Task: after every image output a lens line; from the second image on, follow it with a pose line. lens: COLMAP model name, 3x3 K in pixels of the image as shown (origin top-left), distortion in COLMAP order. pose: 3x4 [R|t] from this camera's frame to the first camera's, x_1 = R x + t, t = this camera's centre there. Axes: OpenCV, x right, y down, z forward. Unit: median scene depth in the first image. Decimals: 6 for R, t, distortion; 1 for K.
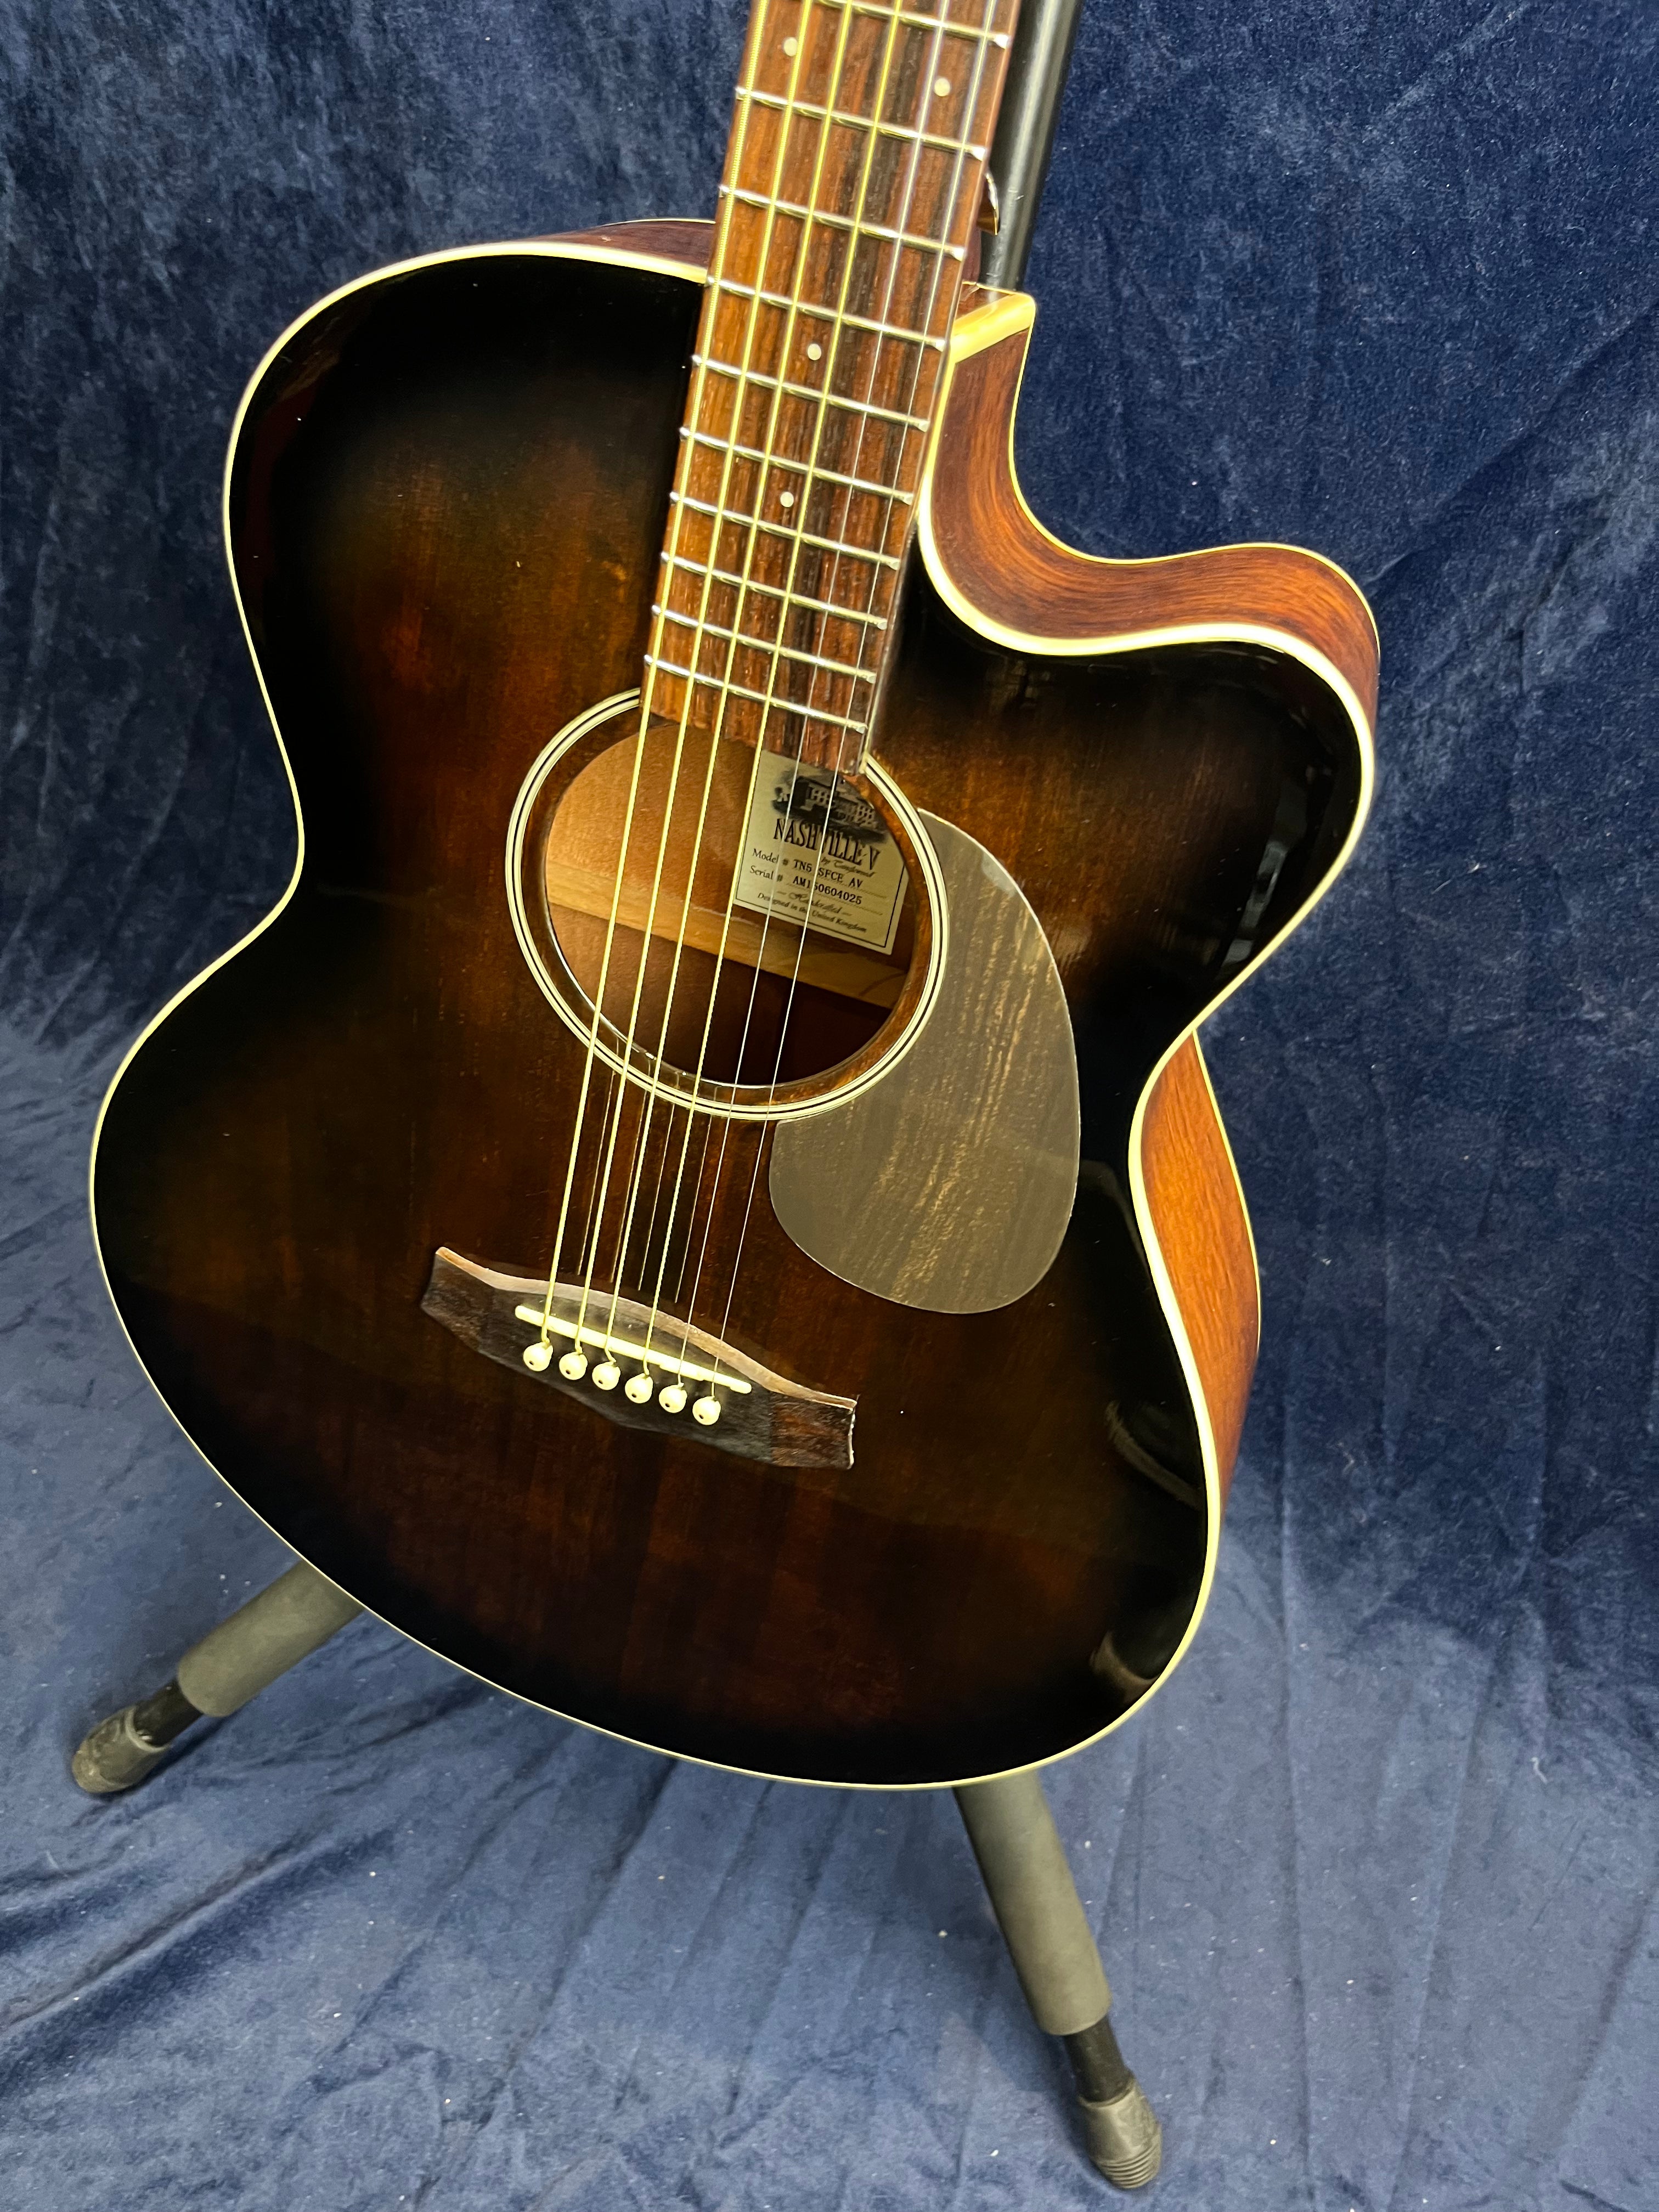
lens RADIAL K [[1705.5, 0, 821.0], [0, 1705.5, 1126.3], [0, 0, 1]] dist [0.054727, -0.091221]
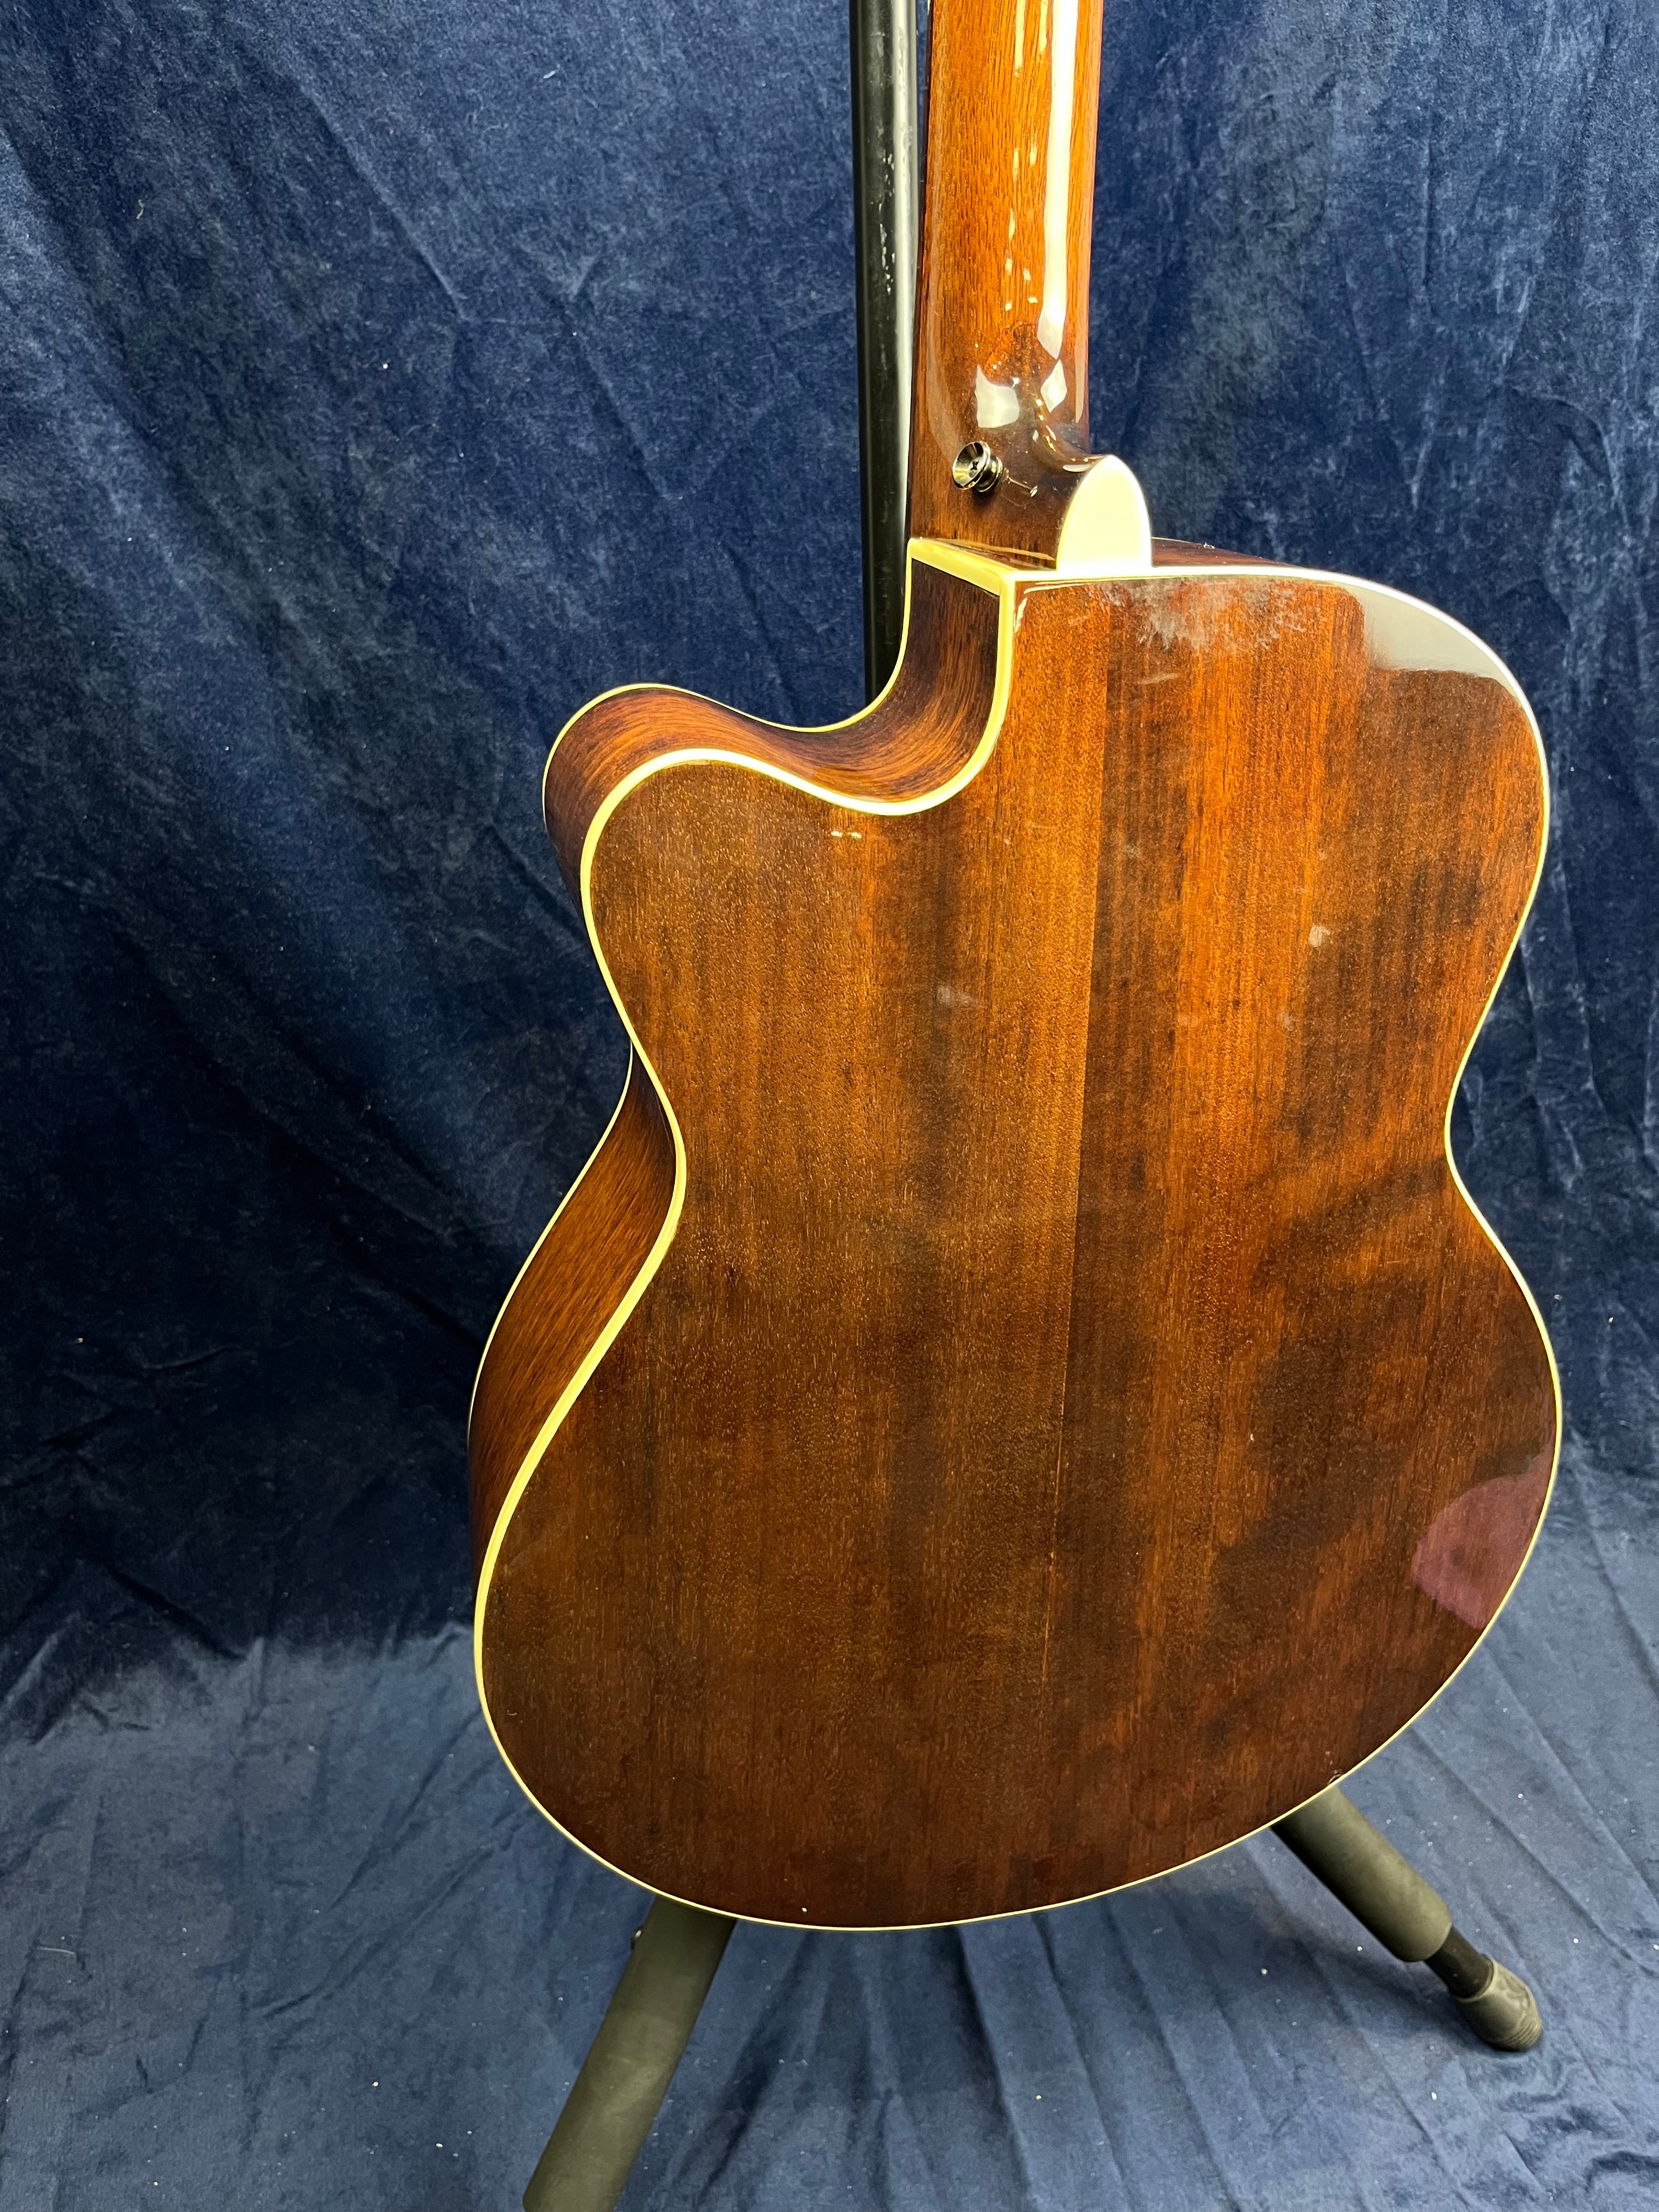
lens RADIAL K [[1705.5, 0, 825.1], [0, 1705.5, 1118.1], [0, 0, 1]] dist [0.054727, -0.091221]
pose [[0.803690, -0.394357, 0.445607, -0.439155], [0.470505, 0.879604, -0.070157, -0.051000], [-0.364291, 0.266045, 0.892475, 0.008347]]
